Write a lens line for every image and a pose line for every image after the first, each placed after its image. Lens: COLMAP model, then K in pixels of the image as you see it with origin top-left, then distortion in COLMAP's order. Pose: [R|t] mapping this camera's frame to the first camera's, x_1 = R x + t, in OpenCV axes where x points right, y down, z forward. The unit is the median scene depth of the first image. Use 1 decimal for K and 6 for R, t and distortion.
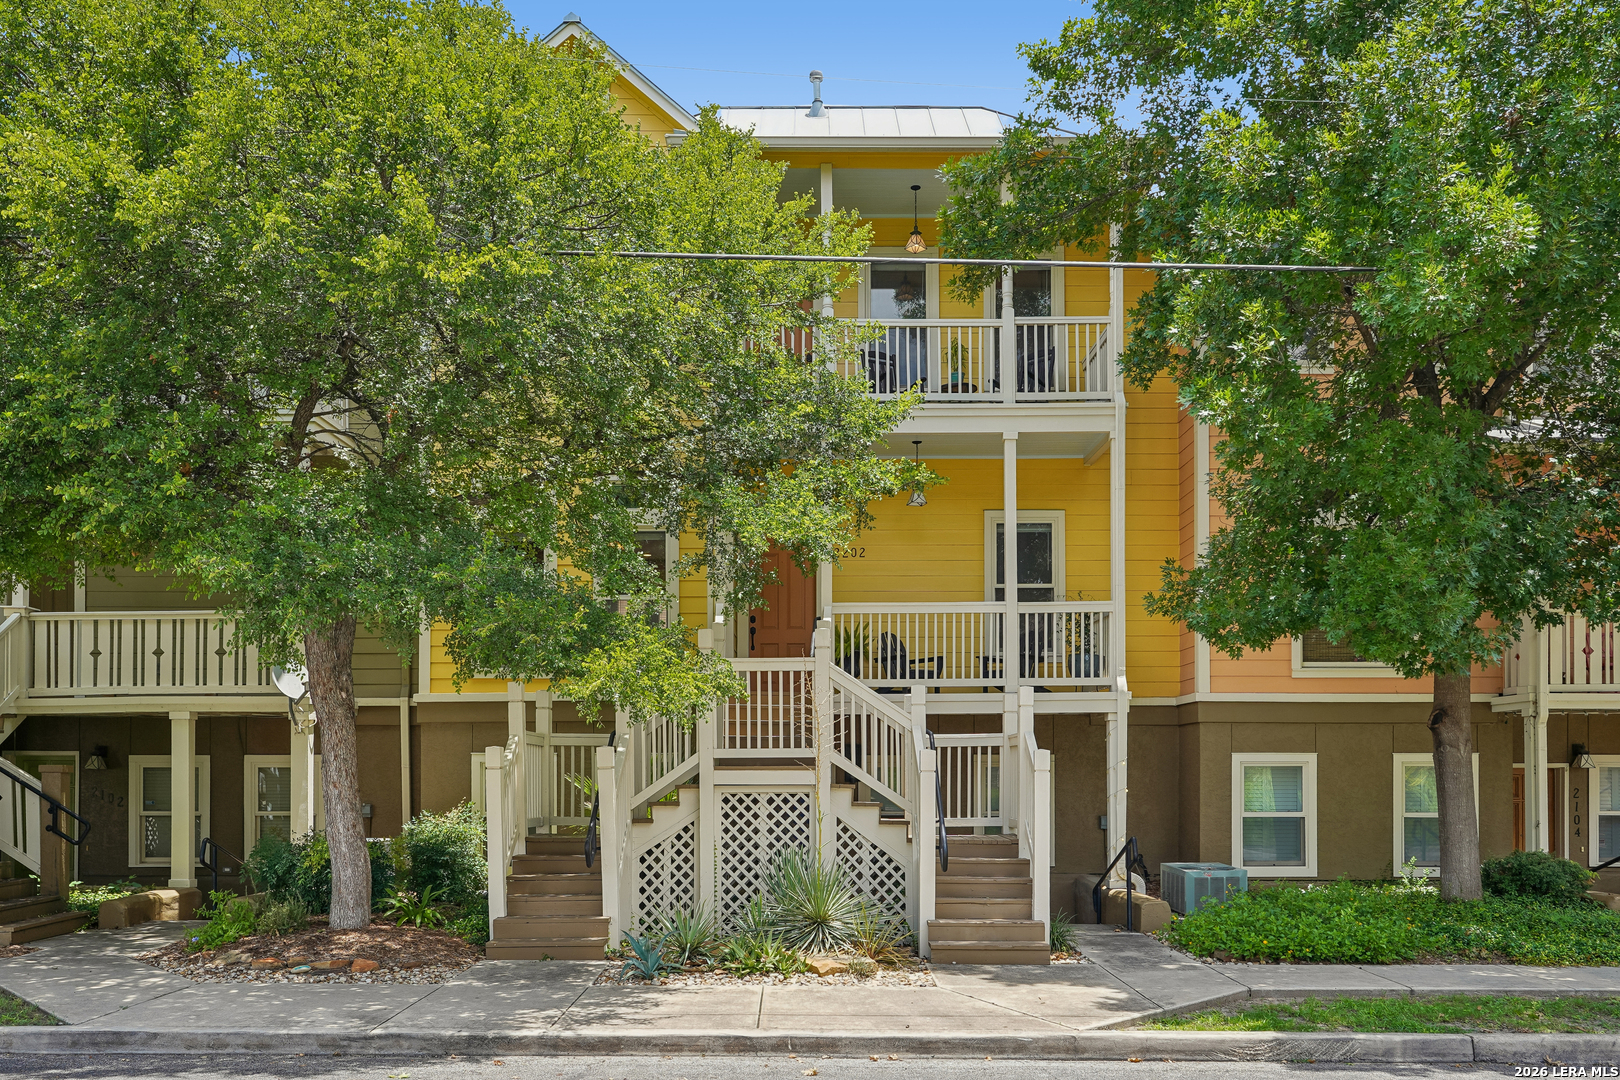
lens RADIAL K [[1307.8, 0, 805.3], [0, 1307.8, 737.5], [0, 0, 1]] dist [0.007176, 0.000257]
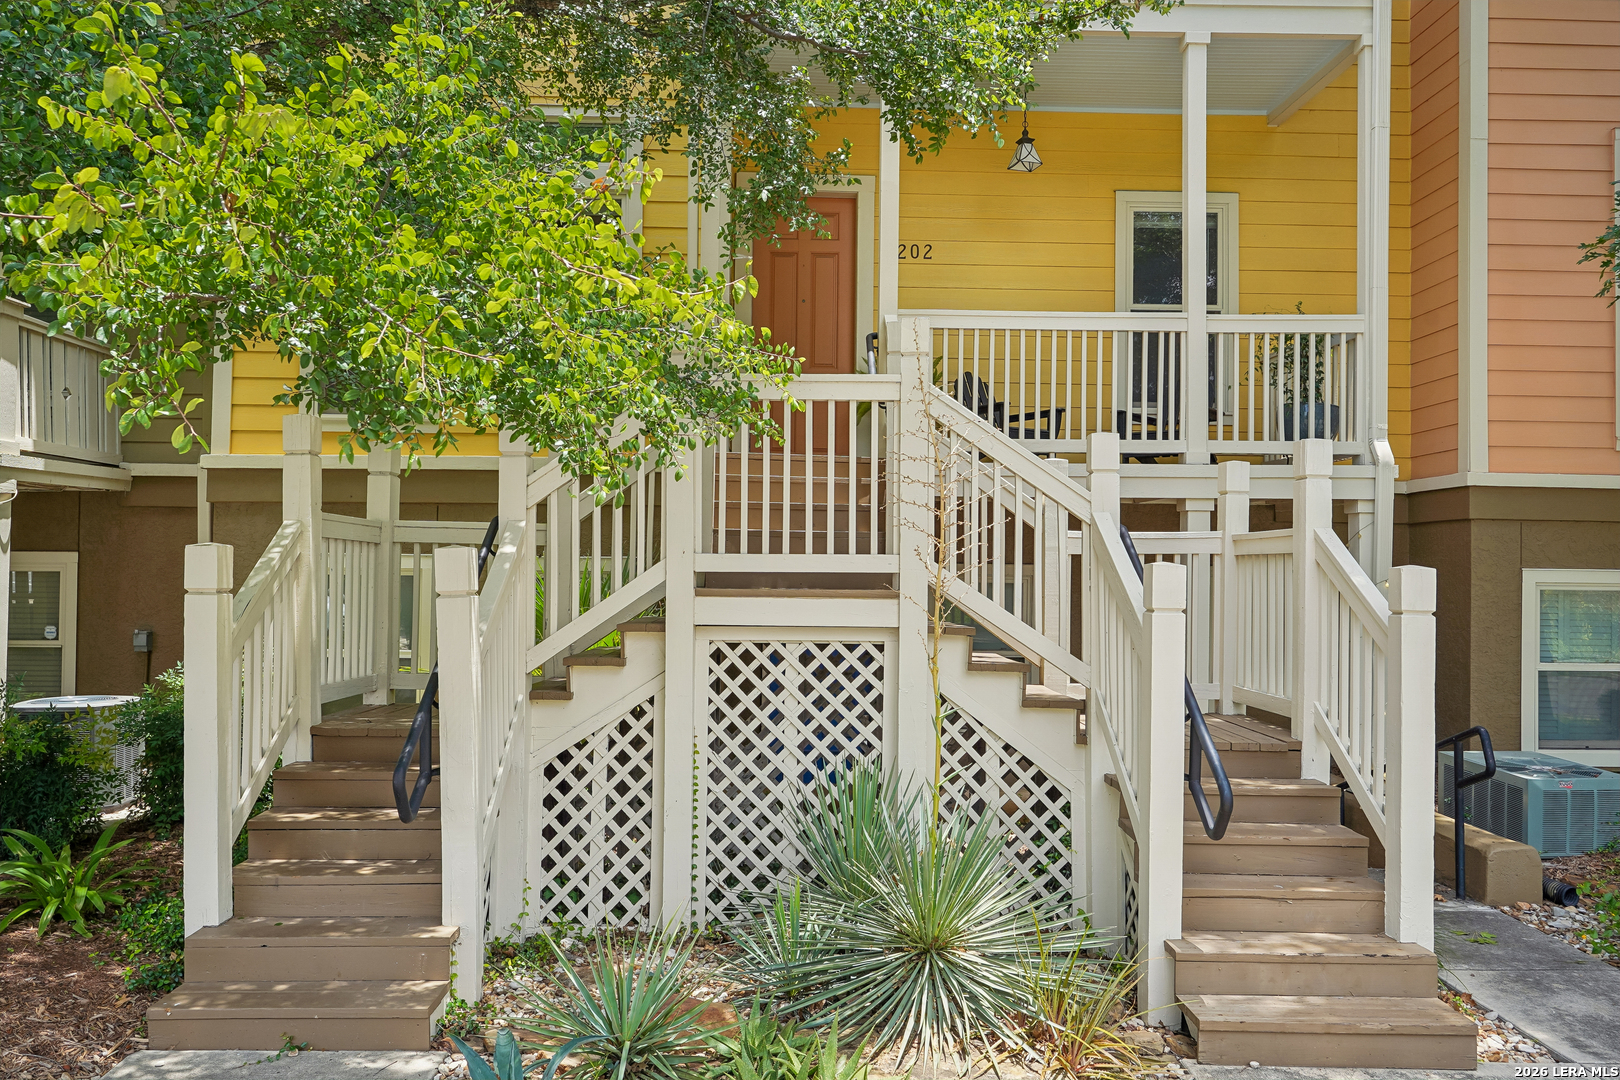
lens RADIAL K [[1188.9, 0, 810.0], [0, 1188.9, 540.0], [0, 0, 1]] dist [0.006542, 0.006041]
pose [[0.999626, 0.012915, 0.024101, -0.036829], [-0.012894, 0.999916, -0.001029, 0.003612], [-0.024113, 0.000718, 0.999709, 0.541520]]
